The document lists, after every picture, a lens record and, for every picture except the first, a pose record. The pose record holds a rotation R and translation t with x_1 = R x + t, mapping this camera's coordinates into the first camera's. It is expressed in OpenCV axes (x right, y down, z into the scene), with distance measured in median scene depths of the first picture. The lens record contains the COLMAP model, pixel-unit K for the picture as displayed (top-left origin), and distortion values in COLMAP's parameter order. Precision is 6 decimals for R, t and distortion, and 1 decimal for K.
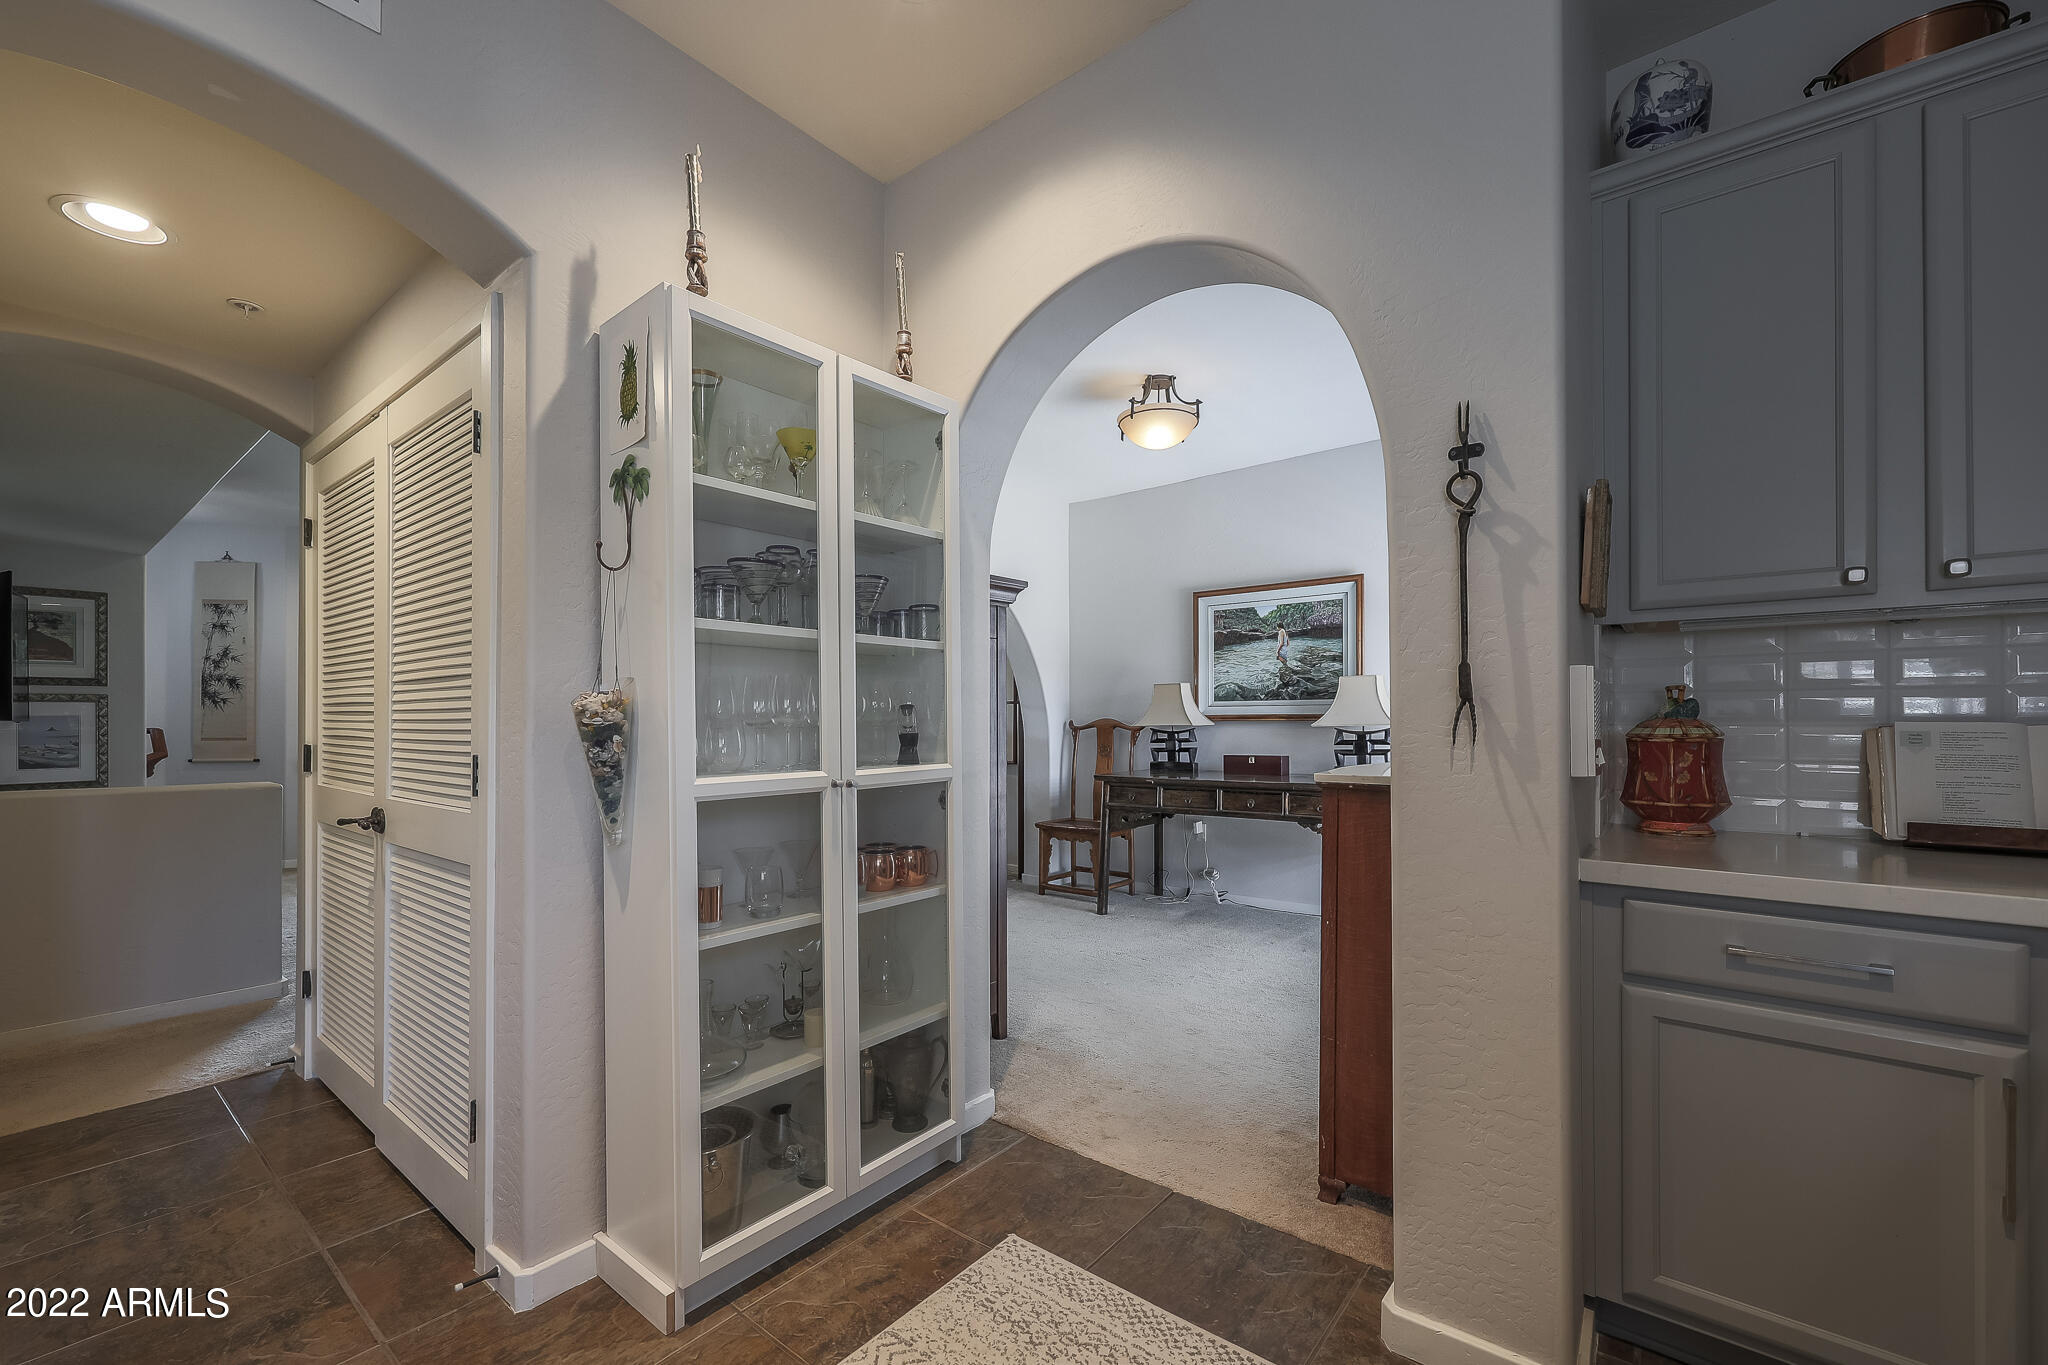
lens RADIAL K [[834.0, 0, 1029.2], [0, 834.0, 706.9], [0, 0, 1]] dist [0.000987, -0.000178]
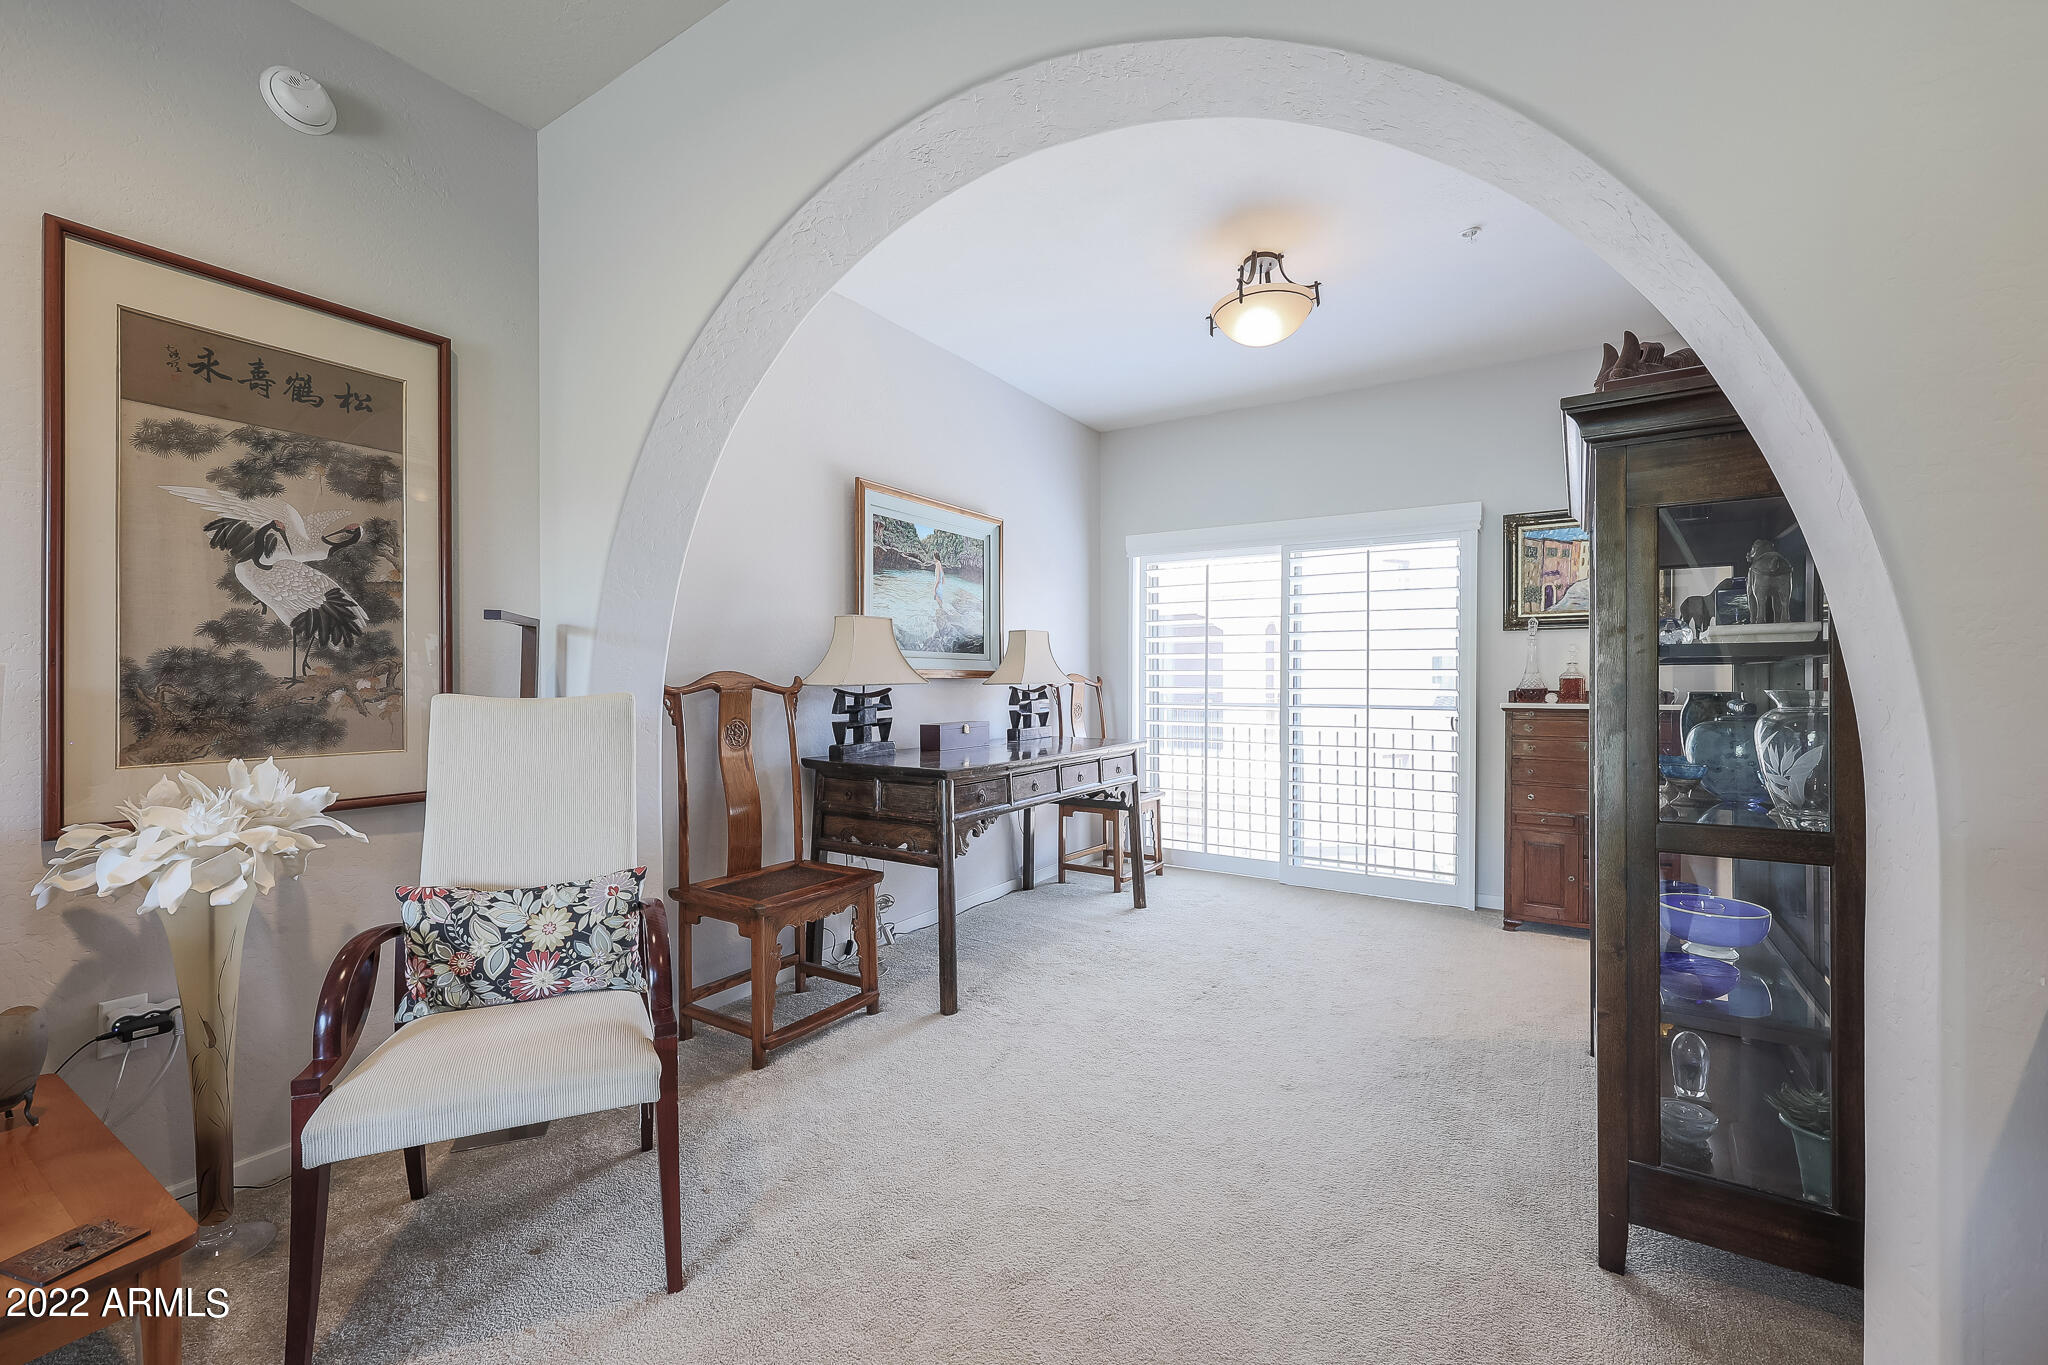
lens RADIAL K [[834.0, 0, 1024.6], [0, 834.0, 687.7], [0, 0, 1]] dist [0.000987, -0.000178]
pose [[-0.091203, -0.000231, 0.995832, -0.459497], [-0.012264, 0.999924, -0.000891, 0.023742], [-0.995757, -0.012295, -0.091199, 0.943935]]
